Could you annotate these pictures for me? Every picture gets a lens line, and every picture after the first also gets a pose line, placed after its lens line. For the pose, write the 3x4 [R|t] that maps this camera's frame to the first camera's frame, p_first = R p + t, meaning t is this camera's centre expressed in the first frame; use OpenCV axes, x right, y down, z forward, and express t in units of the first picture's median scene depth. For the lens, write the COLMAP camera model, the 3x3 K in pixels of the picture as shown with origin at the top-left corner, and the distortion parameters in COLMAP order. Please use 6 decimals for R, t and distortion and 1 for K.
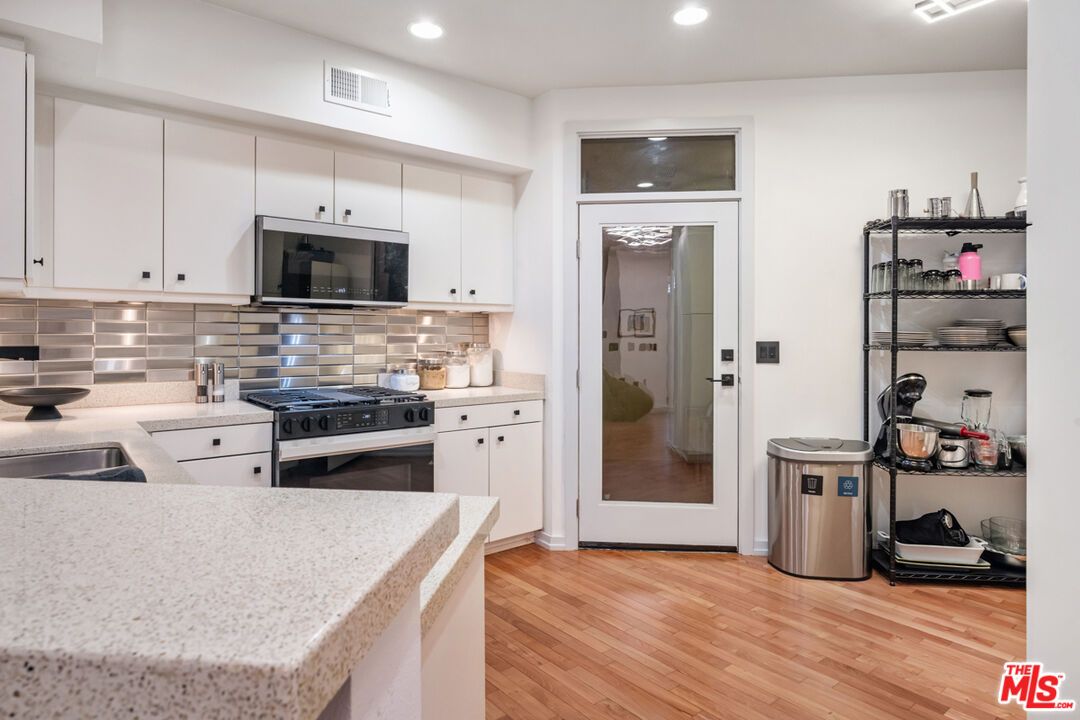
lens RADIAL K [[620.5, 0, 536.4], [0, 620.5, 335.9], [0, 0, 1]] dist [-0.005035, 0.002778]
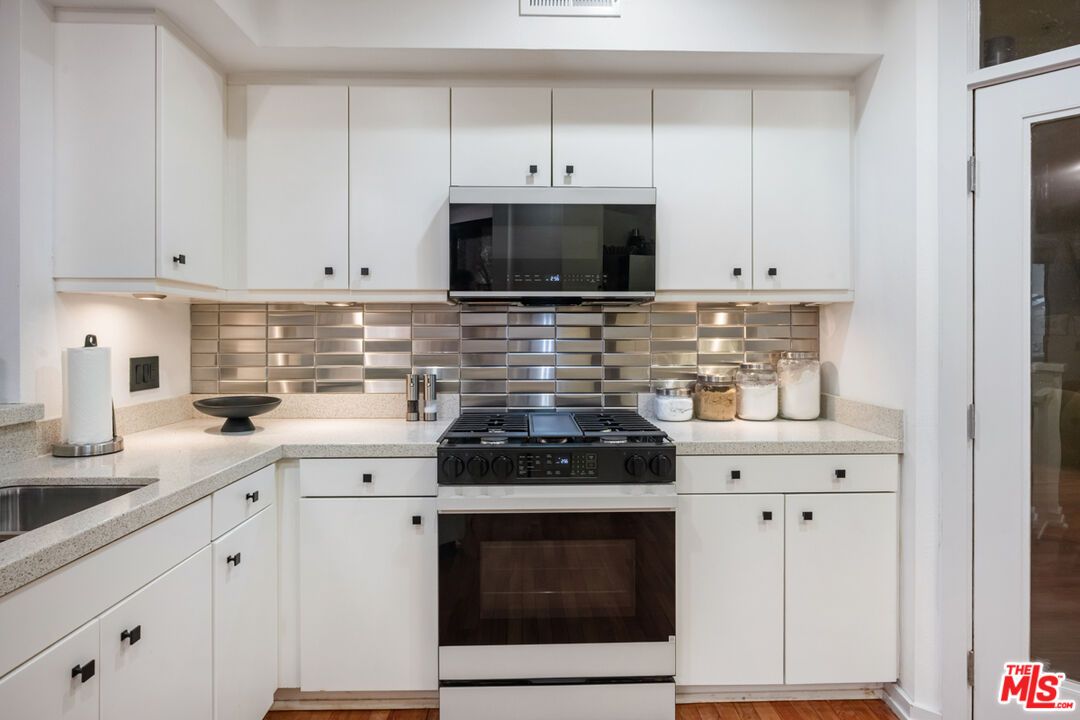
lens RADIAL K [[620.5, 0, 538.6], [0, 620.5, 341.3], [0, 0, 1]] dist [-0.005035, 0.002778]
pose [[0.797643, 0.001430, -0.603128, 0.100074], [0.001978, 0.999986, 0.004987, -0.003723], [0.603127, -0.005170, 0.797628, 0.398432]]
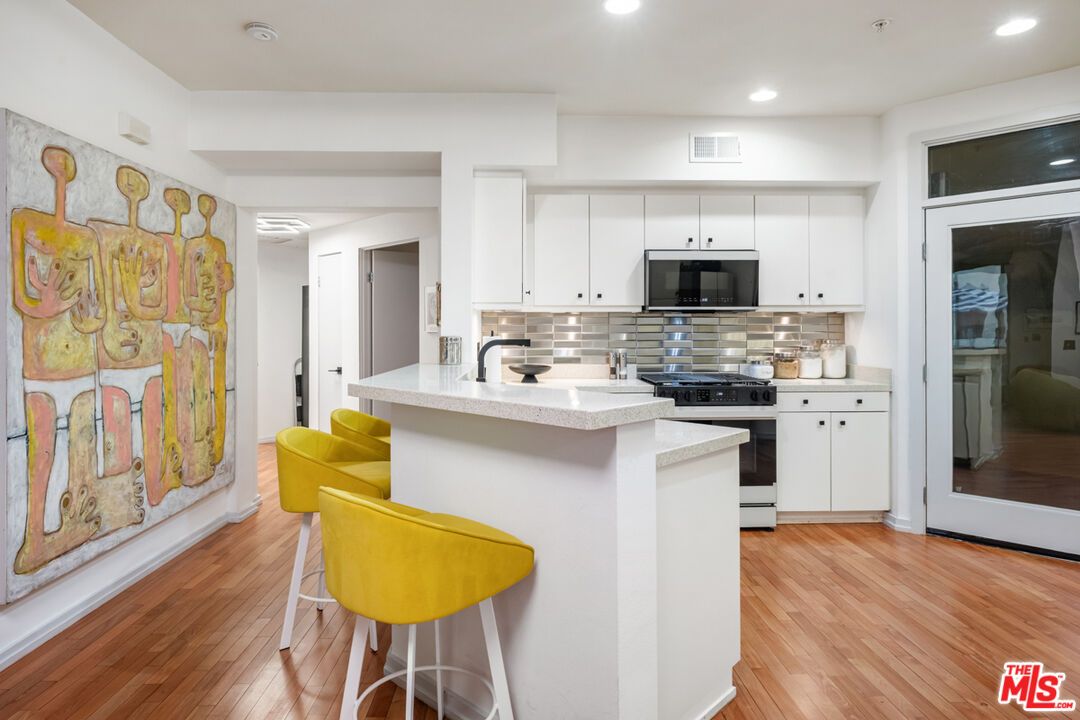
lens RADIAL K [[620.5, 0, 537.2], [0, 620.5, 331.6], [0, 0, 1]] dist [-0.005035, 0.002778]
pose [[0.796327, -0.003411, -0.604857, 0.198346], [0.002056, 0.999994, -0.002932, -0.001020], [0.604863, 0.001091, 0.796329, -0.270709]]
